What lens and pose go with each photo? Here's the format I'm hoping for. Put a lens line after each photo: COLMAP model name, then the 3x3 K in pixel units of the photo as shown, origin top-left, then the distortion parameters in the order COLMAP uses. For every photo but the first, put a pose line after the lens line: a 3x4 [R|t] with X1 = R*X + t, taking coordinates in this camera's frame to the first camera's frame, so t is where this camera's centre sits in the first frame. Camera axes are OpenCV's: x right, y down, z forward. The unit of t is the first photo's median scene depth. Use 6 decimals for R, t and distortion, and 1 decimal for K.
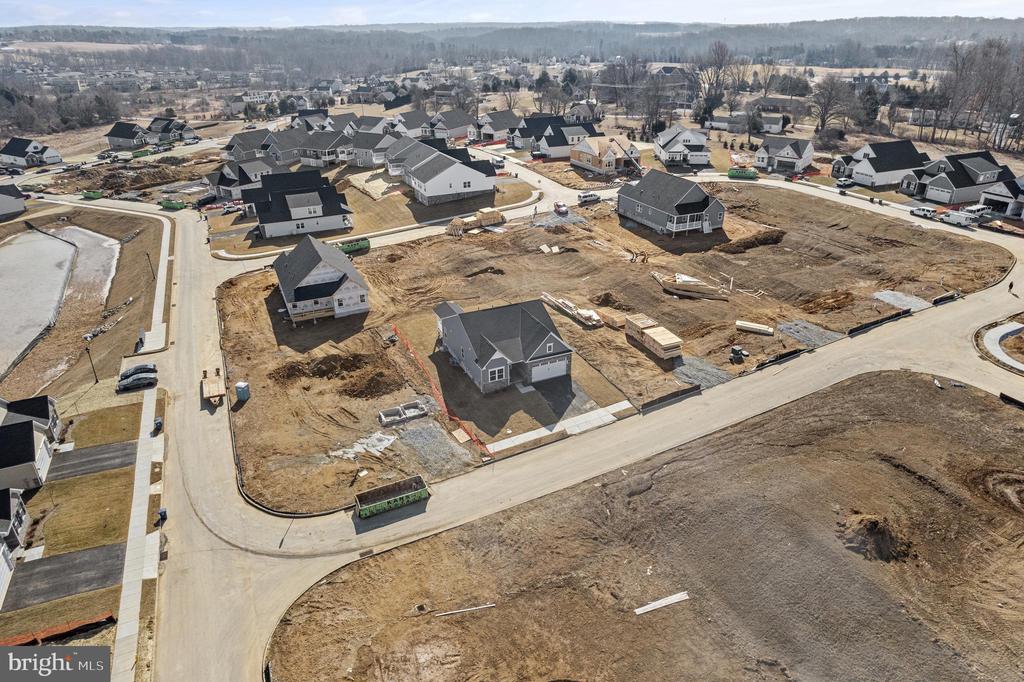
lens RADIAL K [[664.1, 0, 519.5], [0, 664.1, 340.7], [0, 0, 1]] dist [-0.066569, 0.060624]
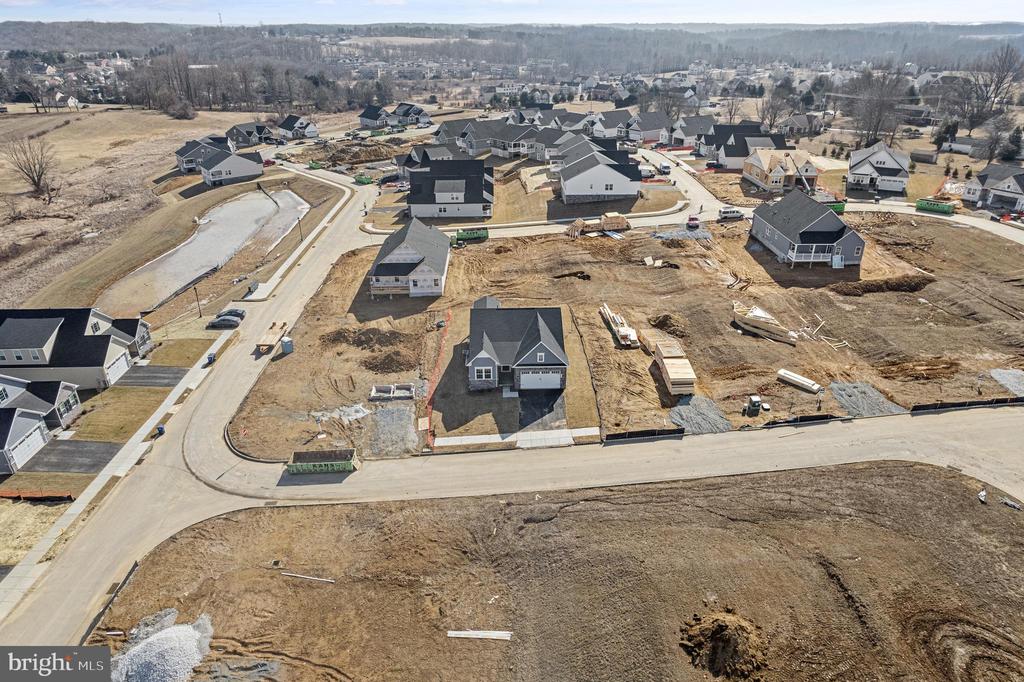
lens RADIAL K [[664.1, 0, 515.8], [0, 664.1, 342.4], [0, 0, 1]] dist [-0.066569, 0.060624]
pose [[0.917924, 0.176953, -0.355111, 0.304646], [-0.175728, 0.983781, 0.035984, -0.033882], [0.355719, 0.029372, 0.934131, 0.069221]]
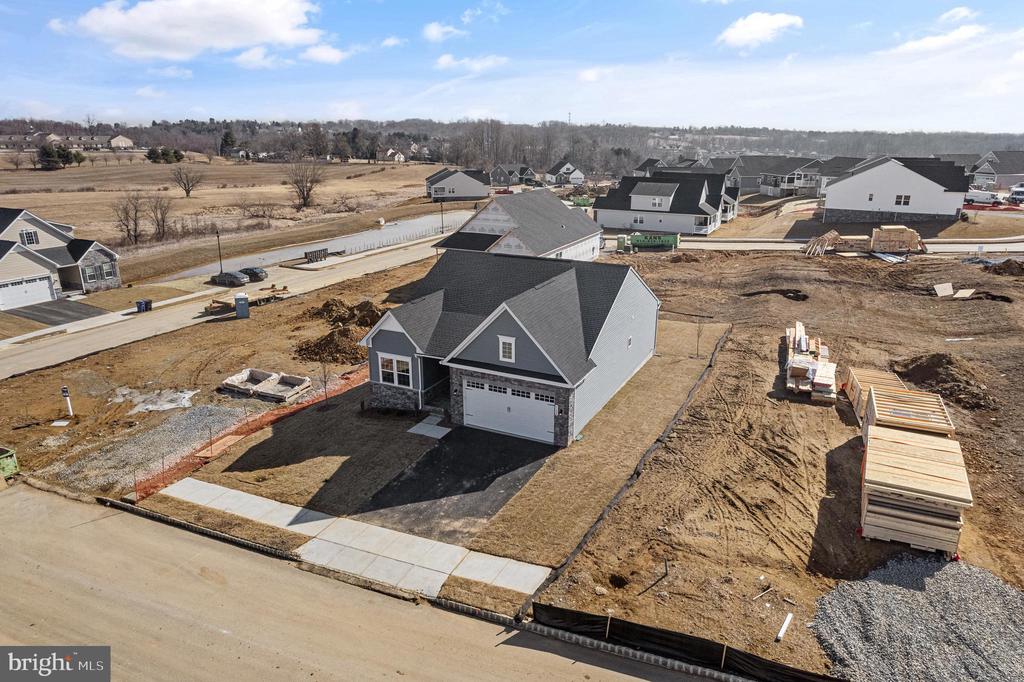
lens RADIAL K [[664.1, 0, 516.0], [0, 664.1, 334.5], [0, 0, 1]] dist [-0.066569, 0.060624]
pose [[0.629016, 0.233055, -0.741636, 0.280761], [-0.346763, 0.937953, 0.000641, 0.000879], [0.695769, 0.256769, 0.670802, 0.647567]]
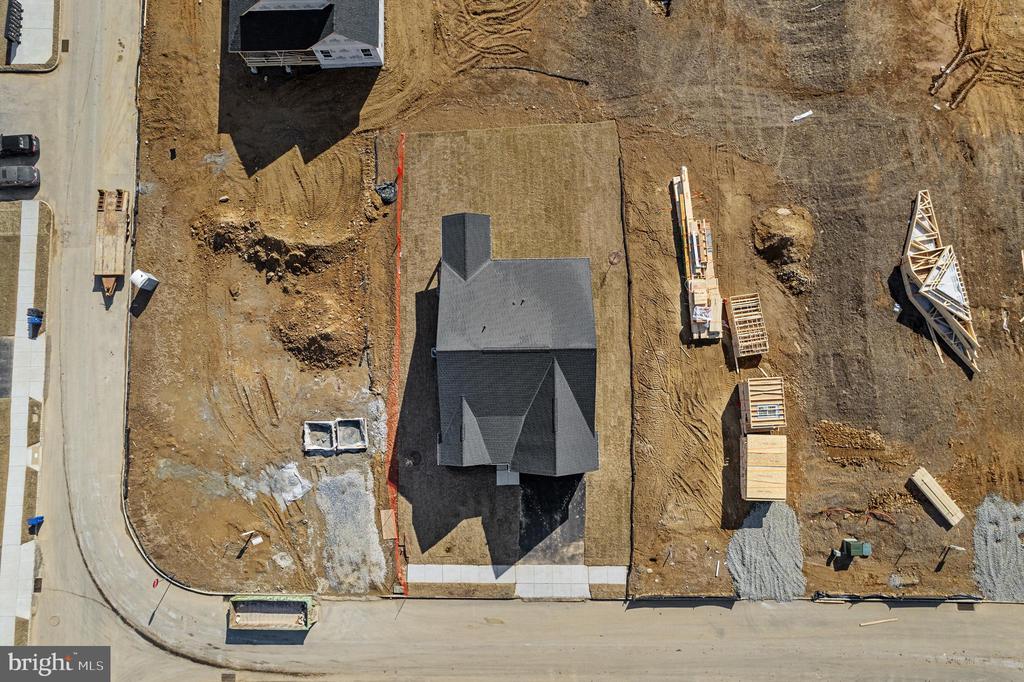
lens RADIAL K [[664.1, 0, 517.4], [0, 664.1, 342.2], [0, 0, 1]] dist [-0.066569, 0.060624]
pose [[0.911637, 0.409612, -0.033704, -0.011613], [-0.177196, 0.465711, 0.867015, -0.494683], [0.370836, -0.784430, 0.497142, 0.667549]]
